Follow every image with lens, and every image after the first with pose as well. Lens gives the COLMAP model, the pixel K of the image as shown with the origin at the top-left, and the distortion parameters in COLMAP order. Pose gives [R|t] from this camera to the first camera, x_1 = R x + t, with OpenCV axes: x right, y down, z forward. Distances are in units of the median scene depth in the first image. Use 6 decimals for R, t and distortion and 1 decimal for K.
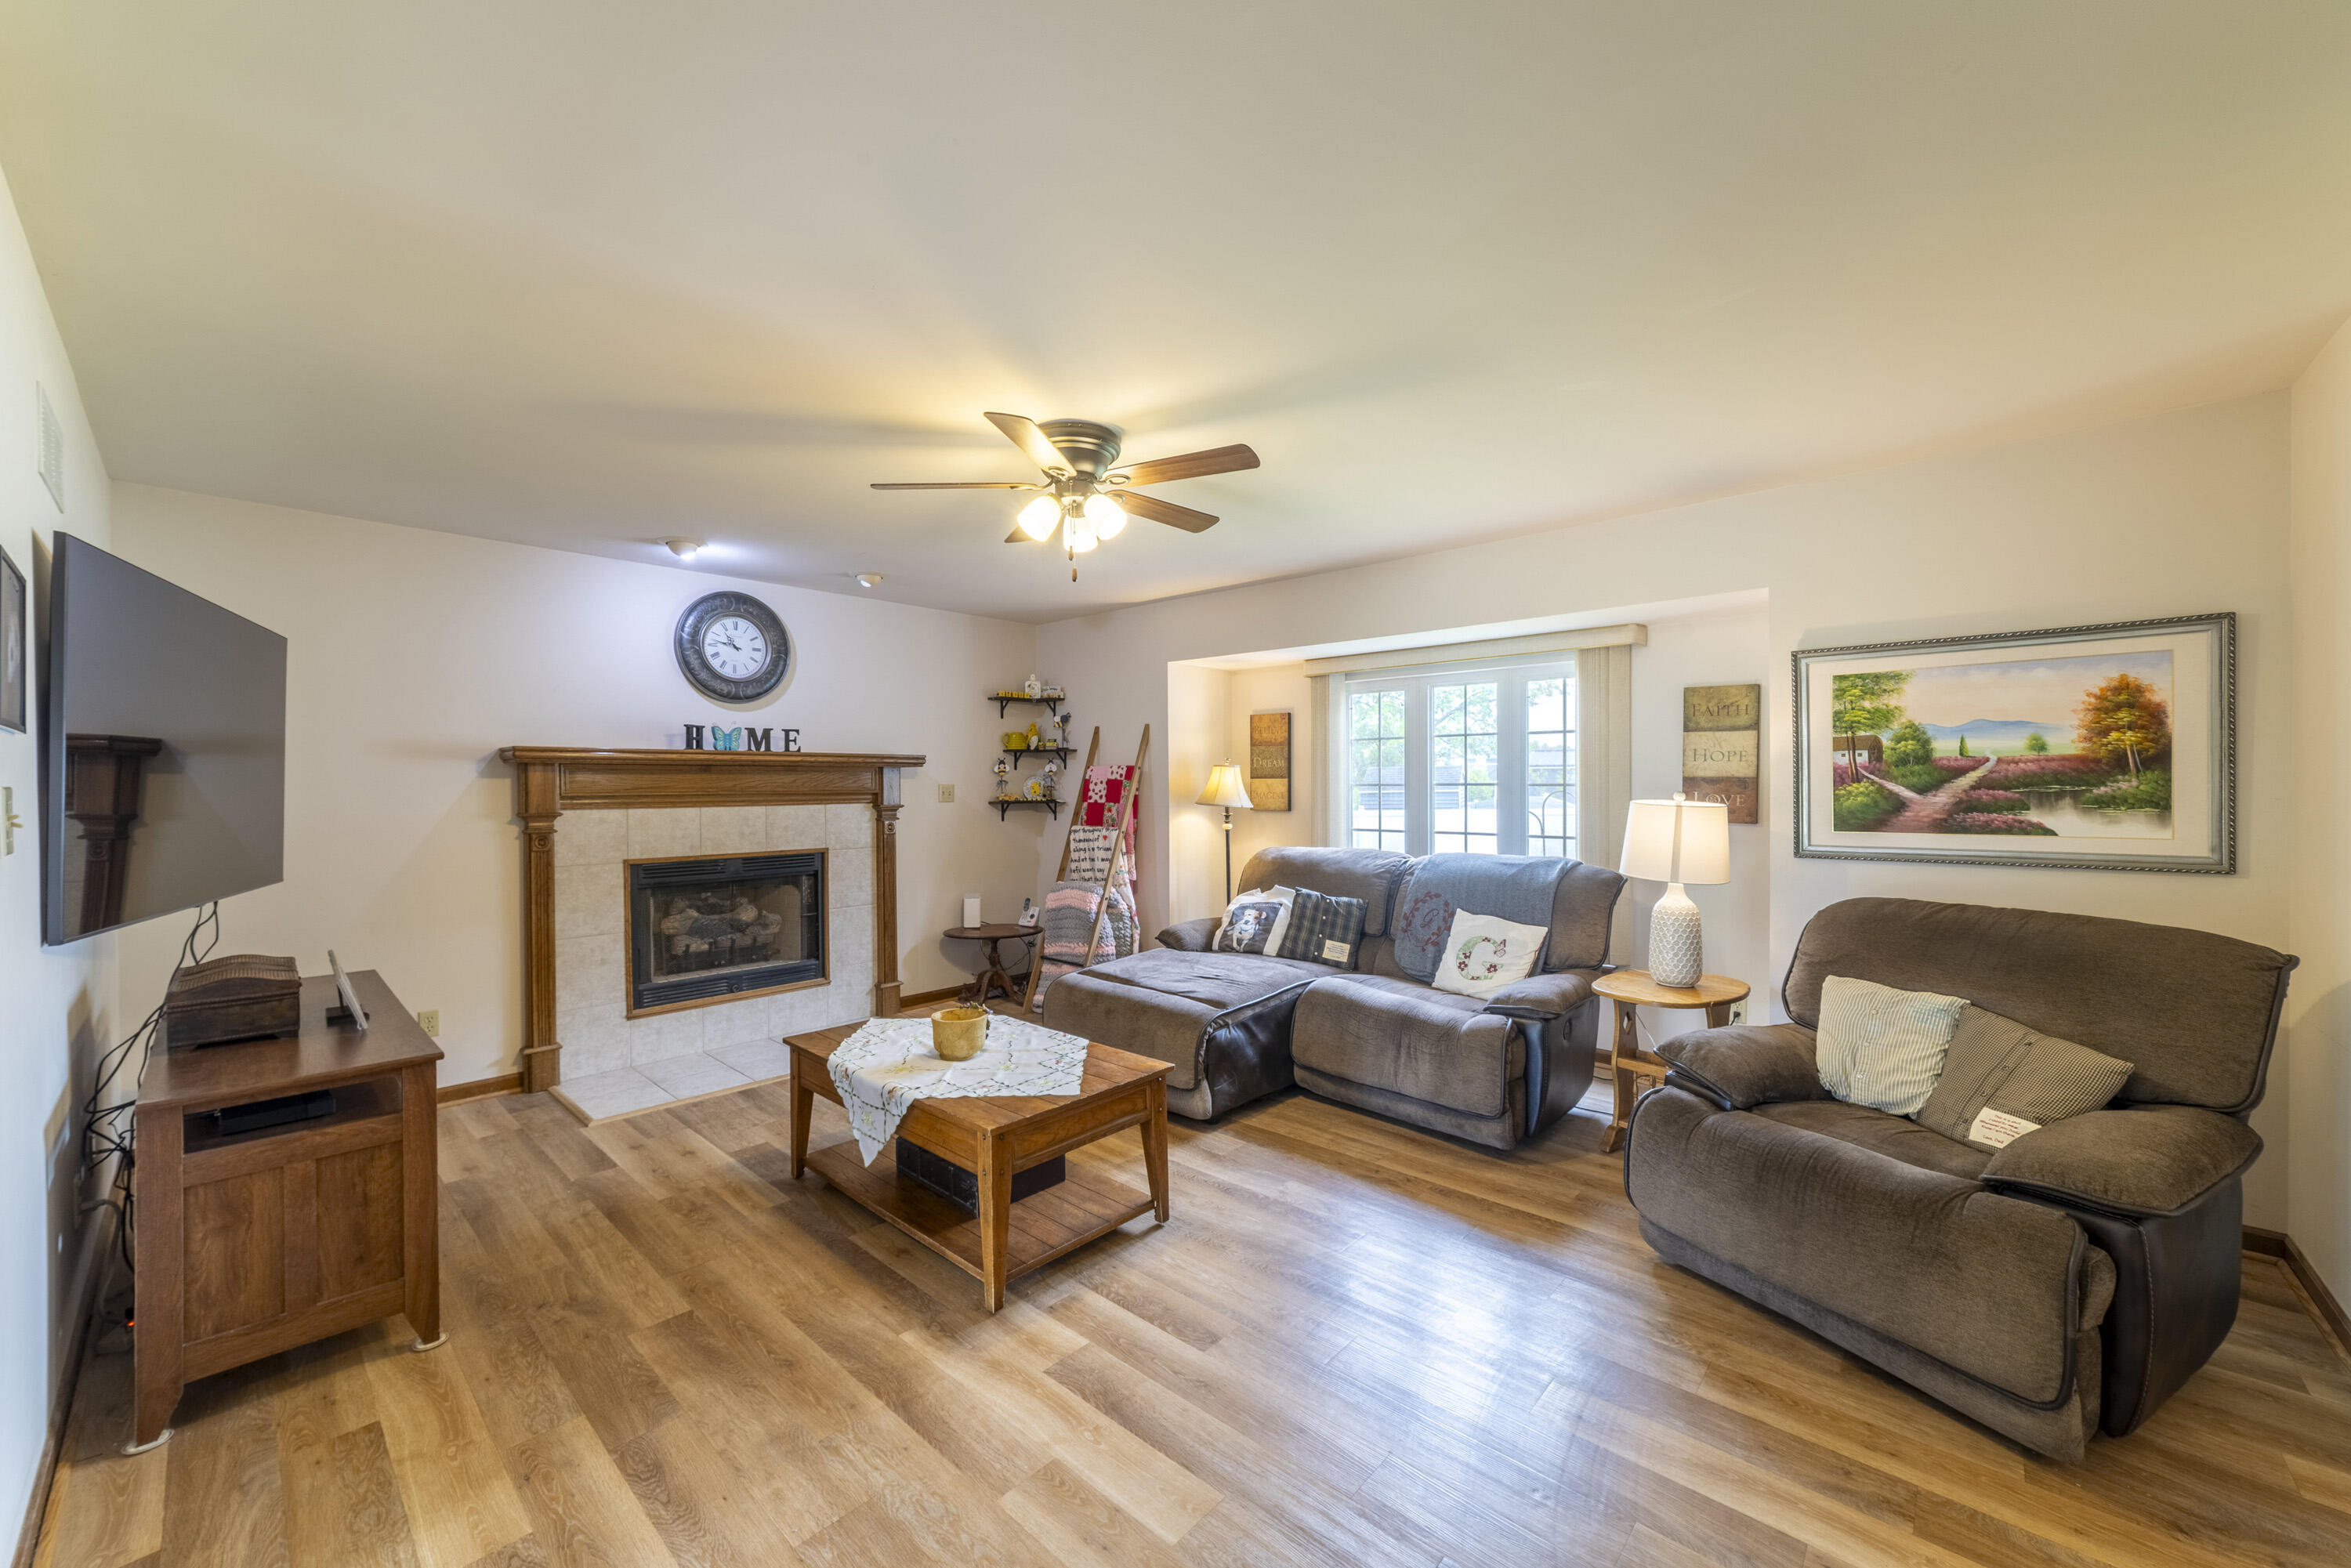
lens RADIAL K [[898.1, 0, 1172.1], [0, 898.1, 786.7], [0, 0, 1]] dist [-0.019217, 0.005678]
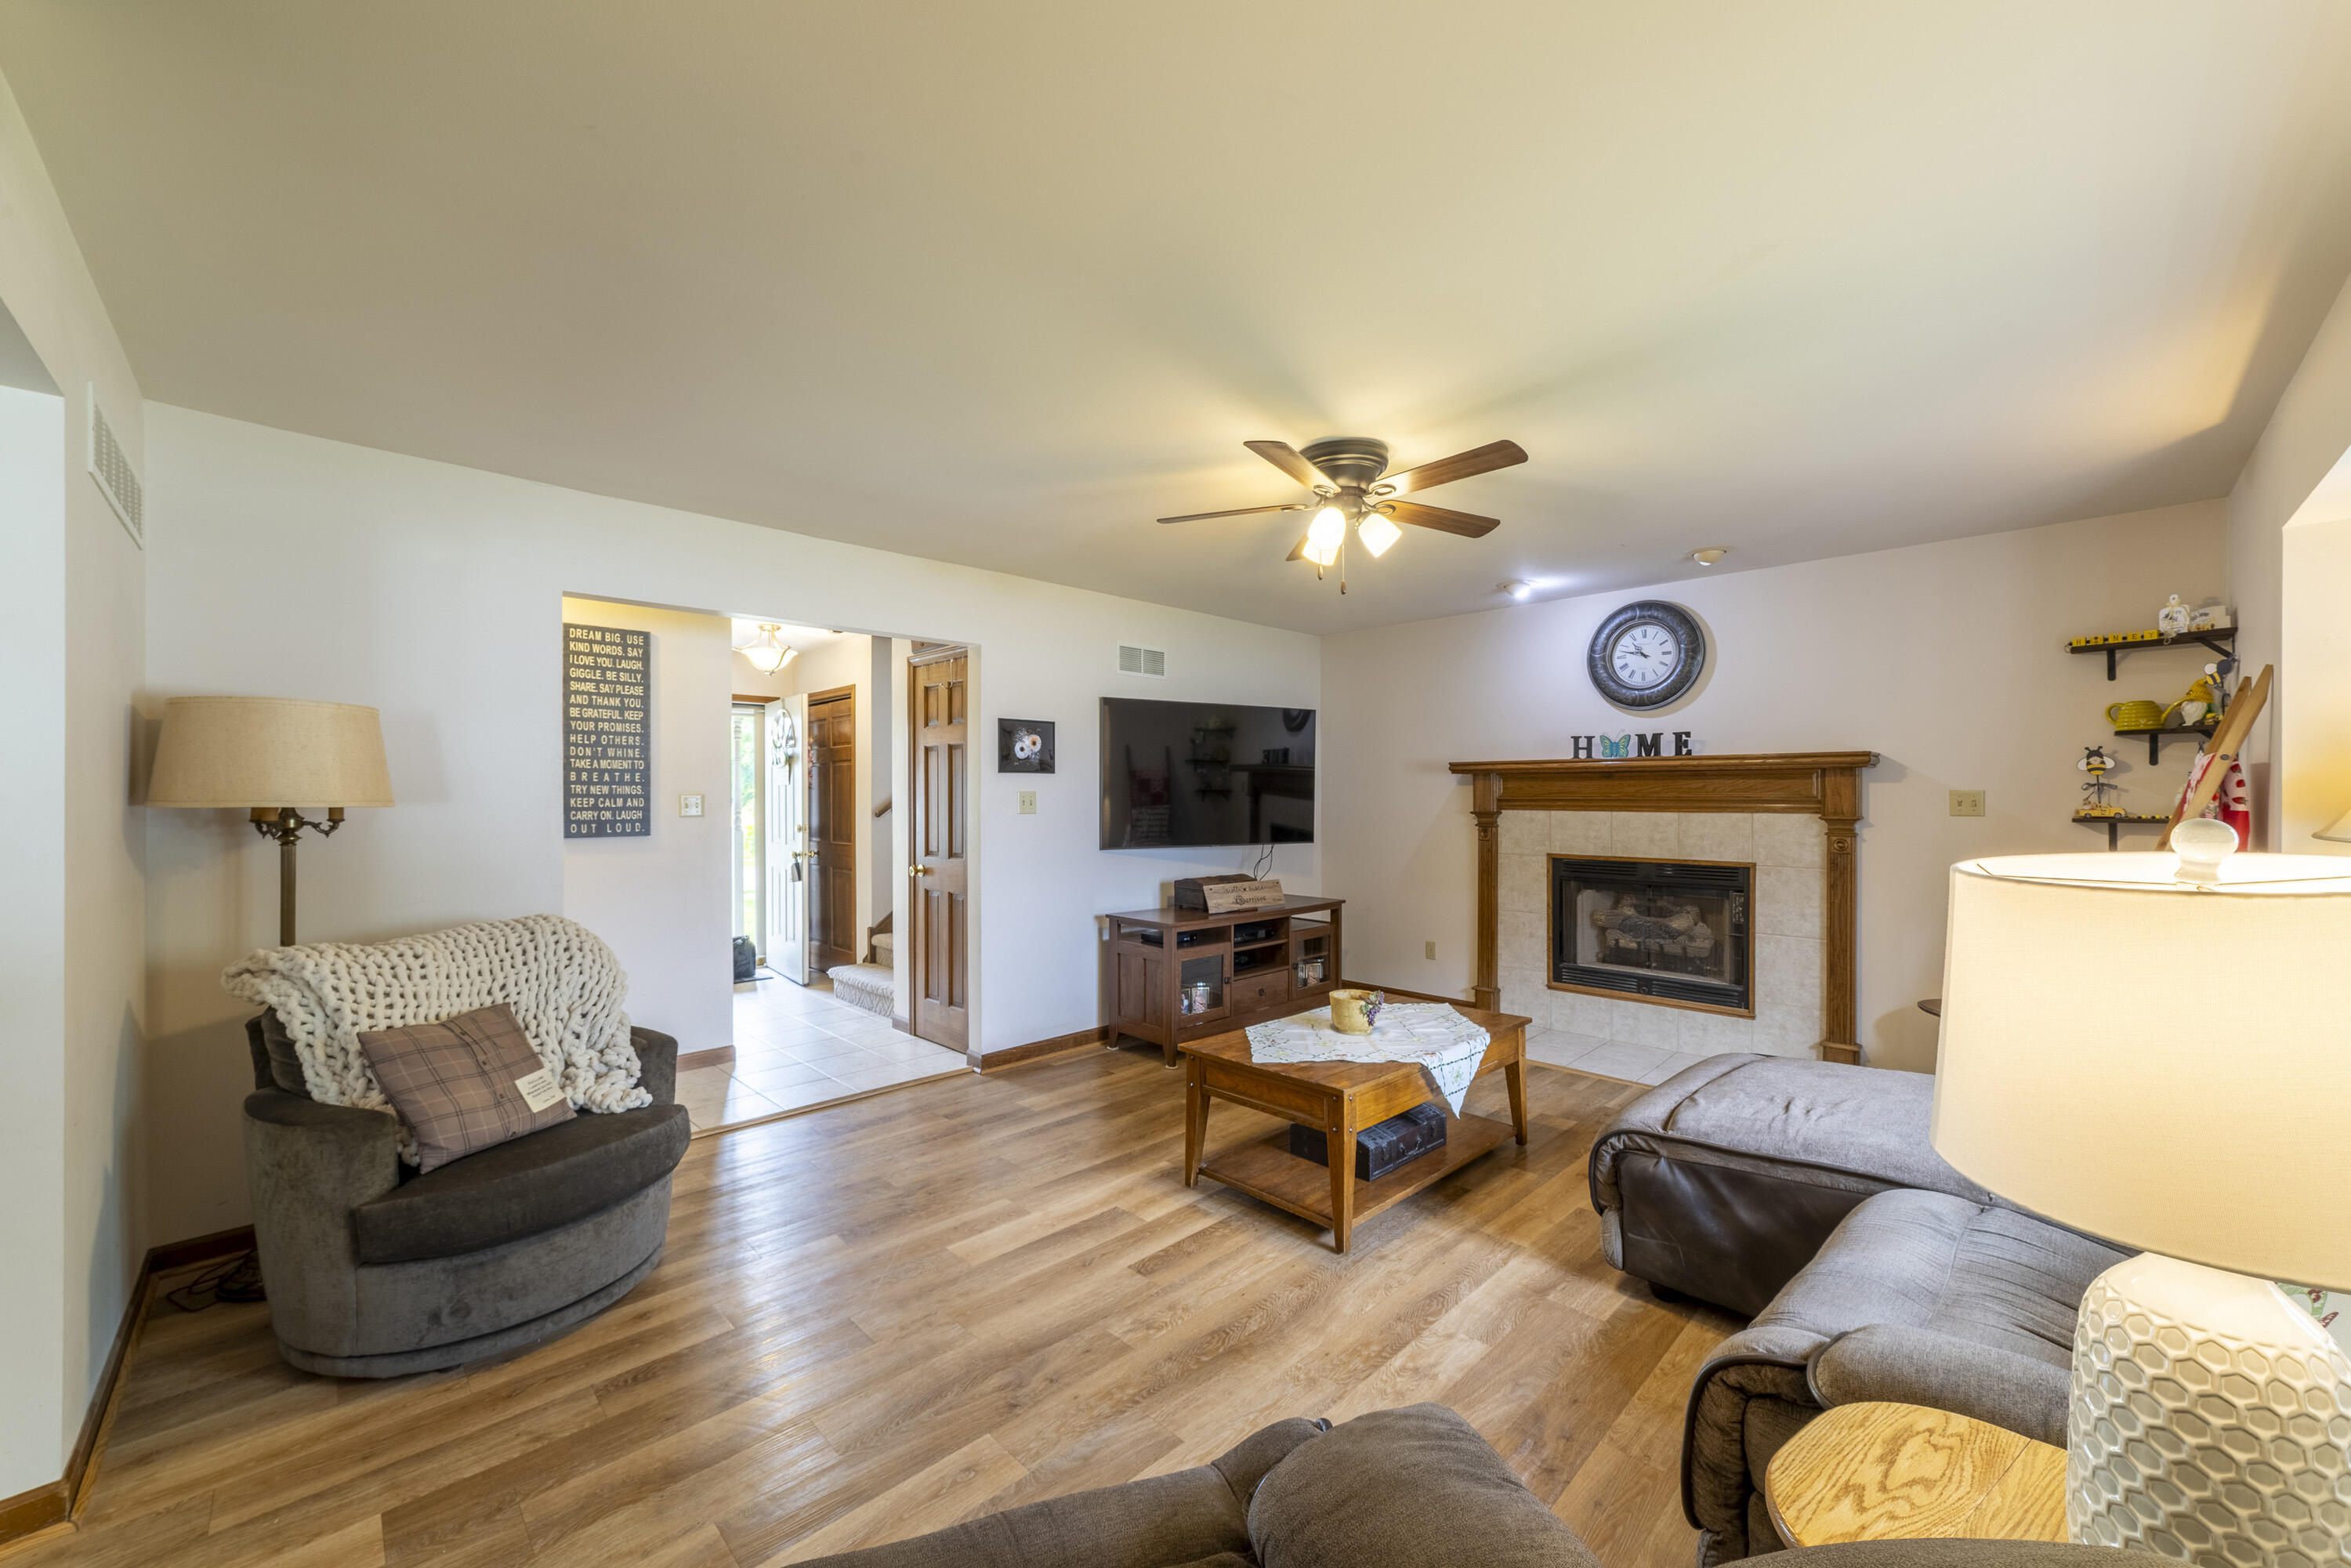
lens RADIAL K [[898.1, 0, 1162.4], [0, 898.1, 796.3], [0, 0, 1]] dist [-0.019217, 0.005678]
pose [[-0.058230, 0.006705, -0.998281, 0.576828], [-0.002531, 0.999973, 0.006864, -0.001010], [0.998300, 0.002926, -0.058211, 0.528787]]
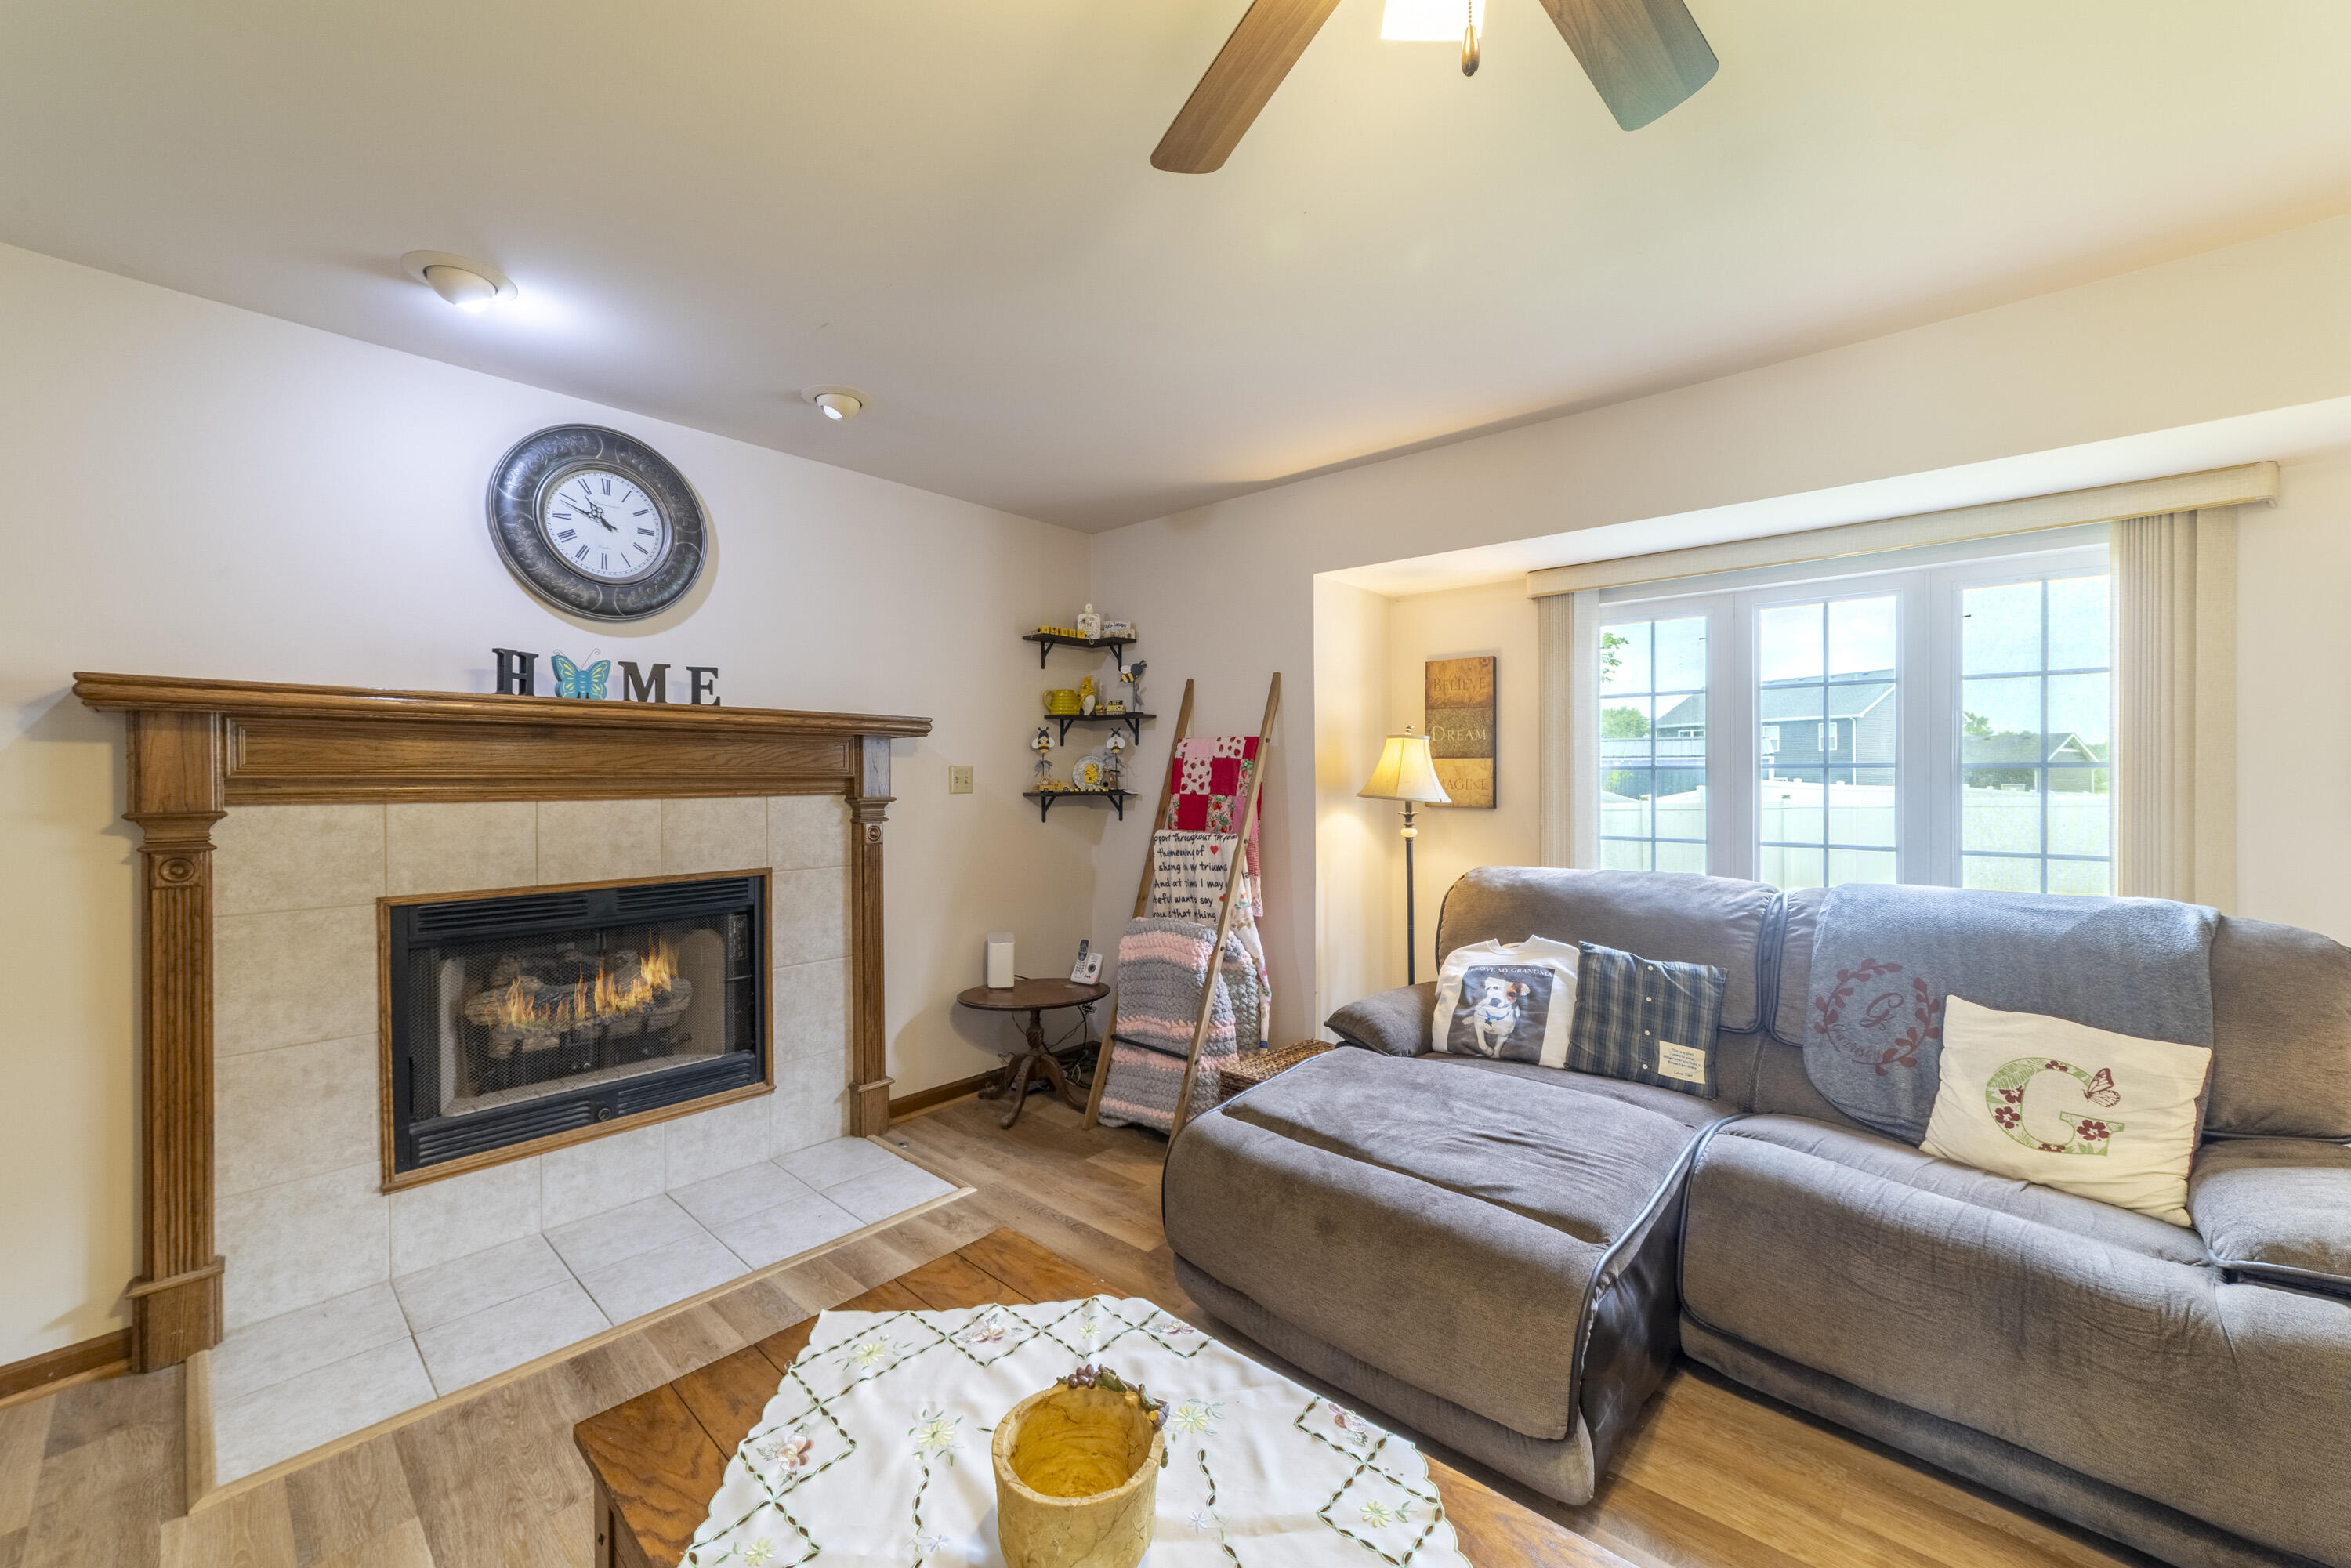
lens RADIAL K [[898.1, 0, 1176.6], [0, 898.1, 776.0], [0, 0, 1]] dist [-0.019217, 0.005678]
pose [[0.999859, 0.002766, 0.016552, -0.132496], [-0.002700, 0.999988, -0.003991, 0.008642], [-0.016563, 0.003945, 0.999855, 0.431947]]
